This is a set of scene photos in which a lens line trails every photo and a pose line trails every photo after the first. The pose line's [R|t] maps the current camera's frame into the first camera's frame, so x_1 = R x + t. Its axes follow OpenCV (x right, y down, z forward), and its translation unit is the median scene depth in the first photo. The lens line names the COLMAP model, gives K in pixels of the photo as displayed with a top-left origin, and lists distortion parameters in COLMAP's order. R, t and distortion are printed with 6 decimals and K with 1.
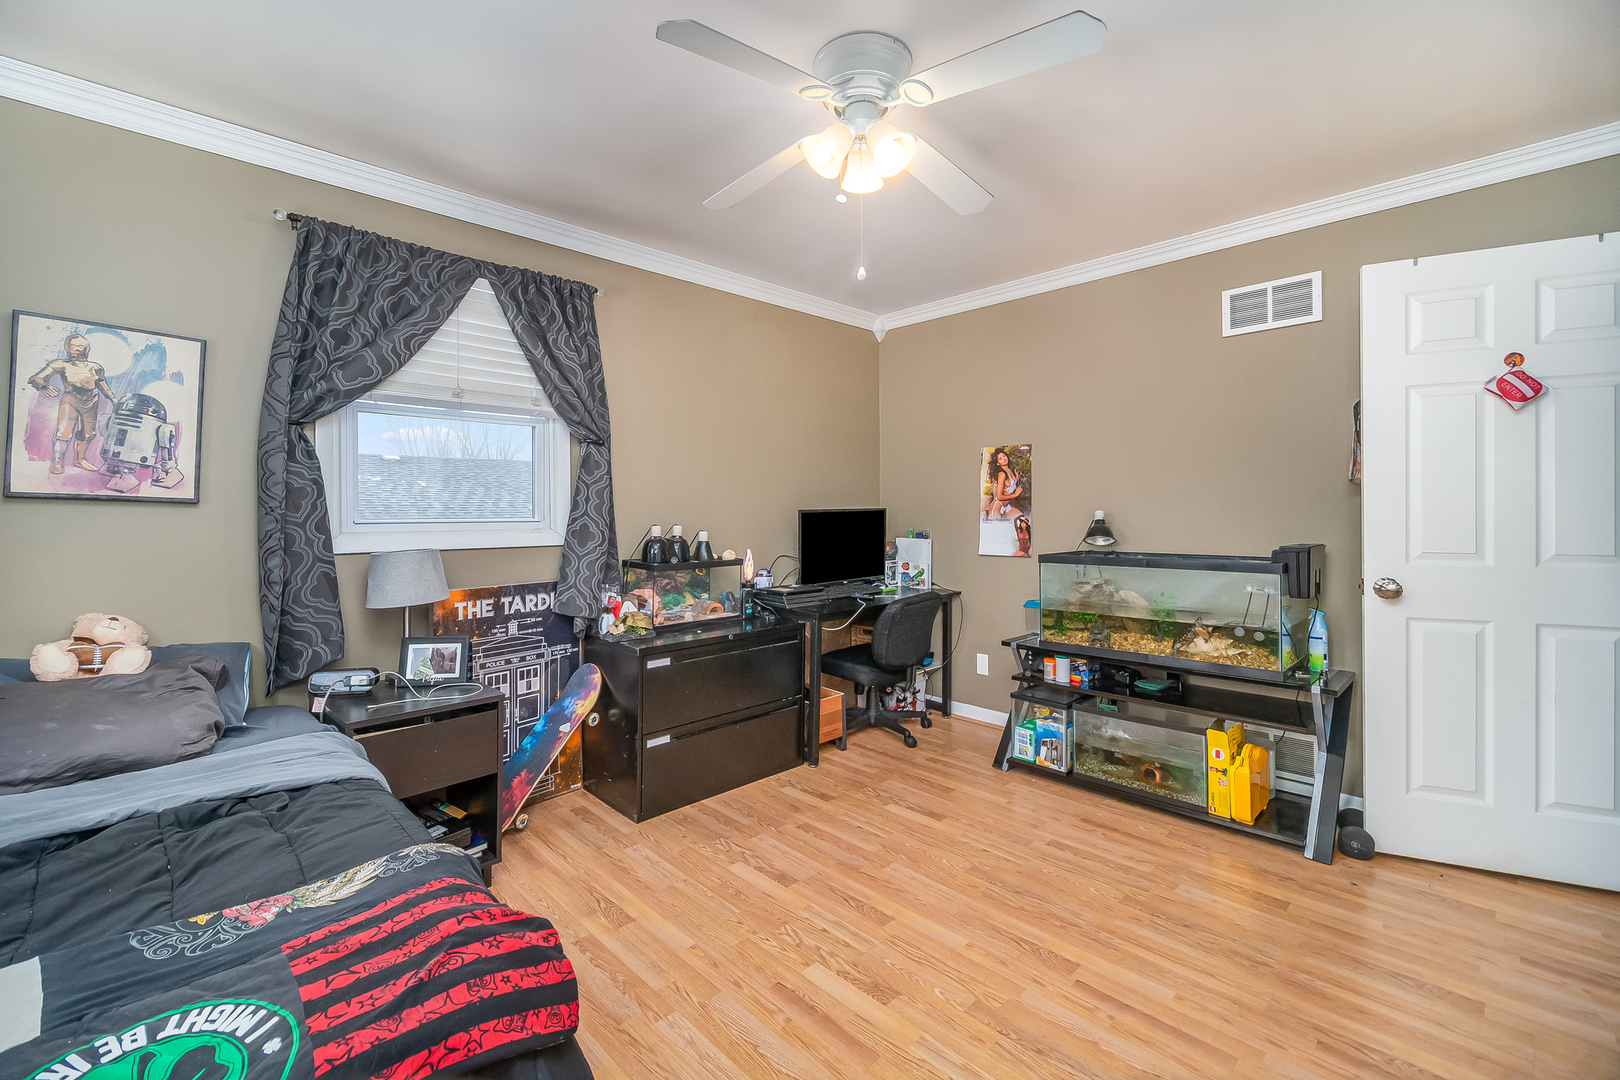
lens RADIAL K [[689.3, 0, 782.1], [0, 689.3, 511.0], [0, 0, 1]] dist [0.001836, 0.000077]
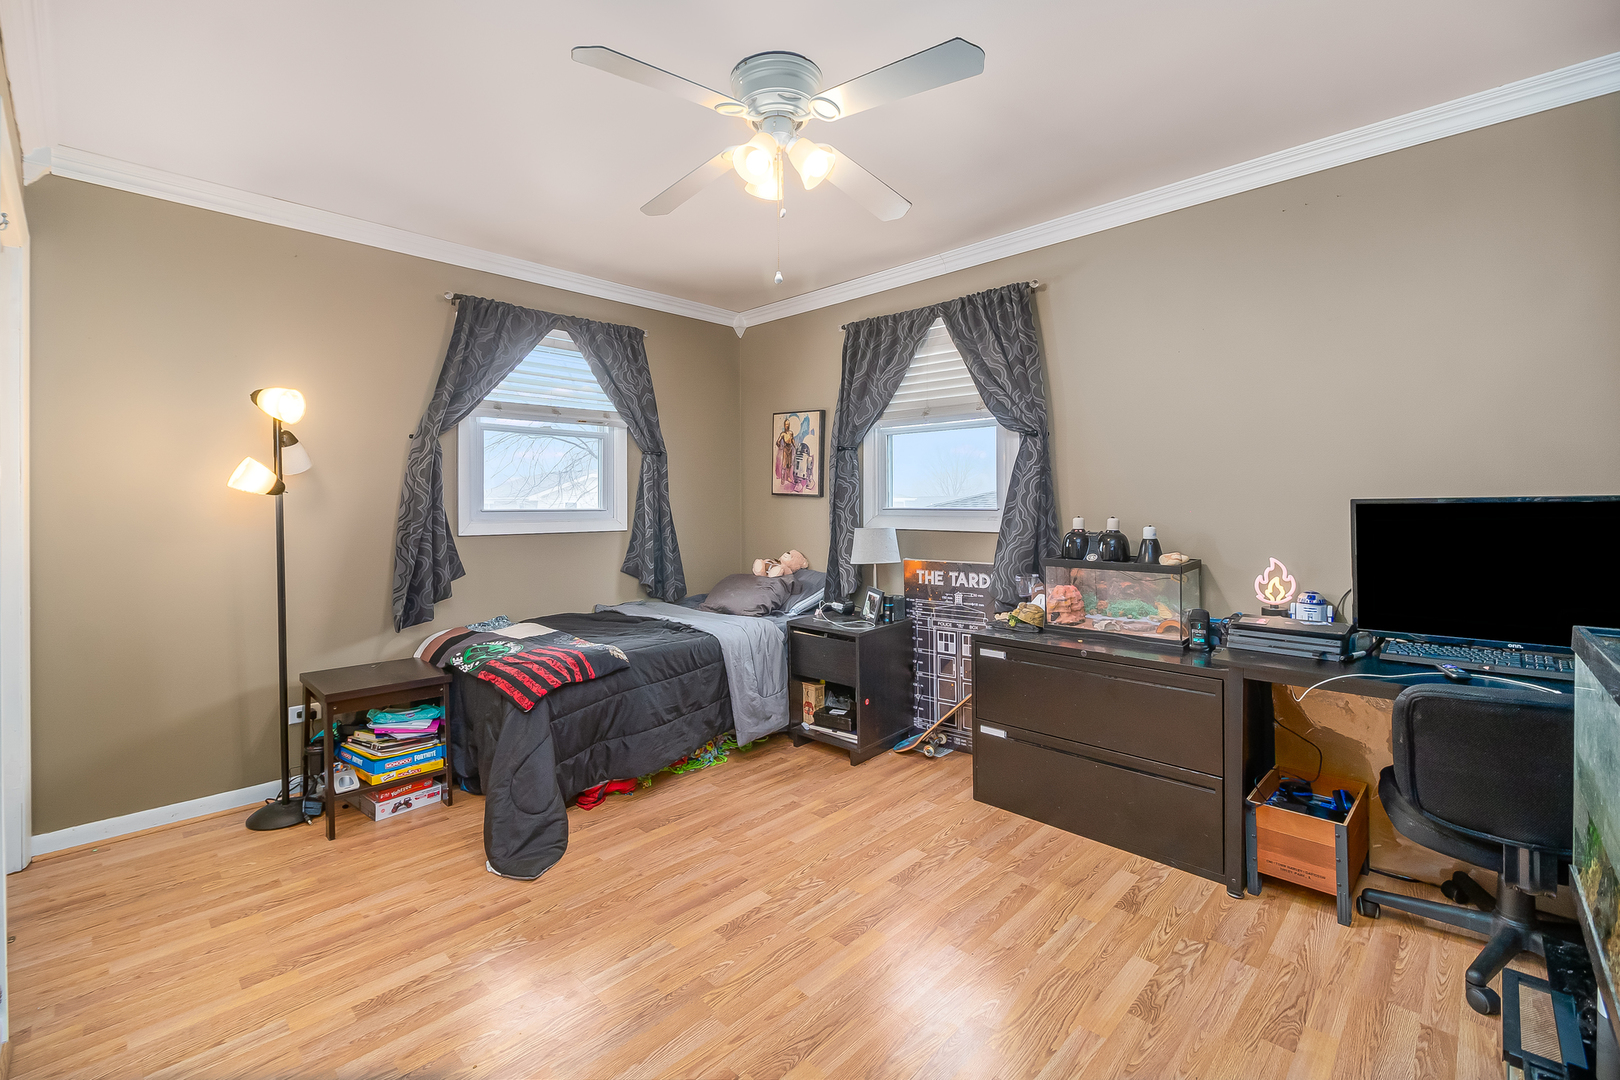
lens RADIAL K [[706.8, 0, 810.3], [0, 706.8, 498.8], [0, 0, 1]] dist [-0.000308, -0.000282]
pose [[0.044453, -0.000964, -0.999011, 0.845222], [0.002636, 0.999996, -0.000848, -0.003937], [0.999008, -0.002595, 0.044456, 0.698863]]
